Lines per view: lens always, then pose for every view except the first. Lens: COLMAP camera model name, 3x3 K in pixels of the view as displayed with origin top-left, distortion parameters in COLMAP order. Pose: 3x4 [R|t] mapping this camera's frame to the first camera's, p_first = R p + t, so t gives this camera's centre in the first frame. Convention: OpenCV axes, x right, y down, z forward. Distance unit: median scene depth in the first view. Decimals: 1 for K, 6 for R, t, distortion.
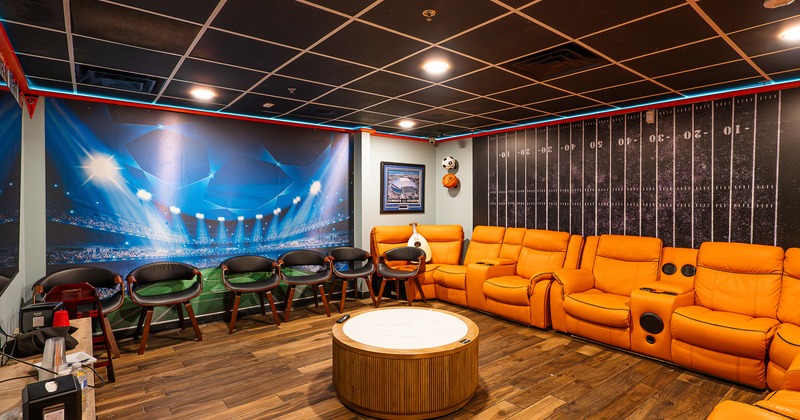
lens RADIAL K [[390.8, 0, 400.0], [0, 390.8, 202.7], [0, 0, 1]] dist [-0.000560, 0.000179]
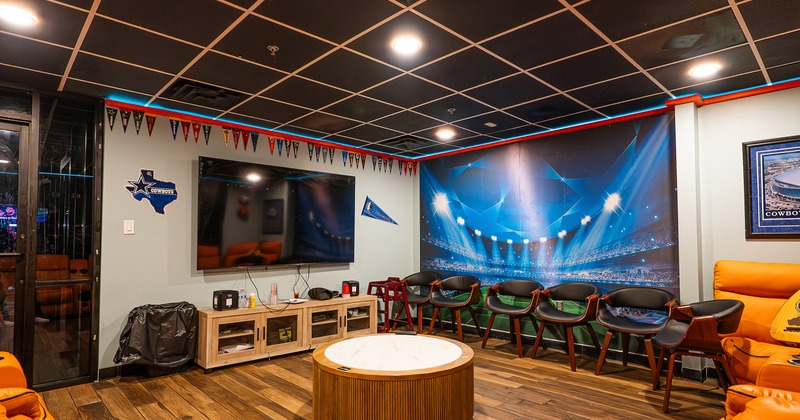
lens RADIAL K [[427.1, 0, 402.2], [0, 427.1, 227.7], [0, 0, 1]] dist [0.000075, -0.000108]
pose [[0.099554, -0.038299, -0.994295, 0.631220], [-0.009869, 0.999172, -0.039475, 0.052578], [0.994983, 0.013743, 0.099093, 0.598570]]
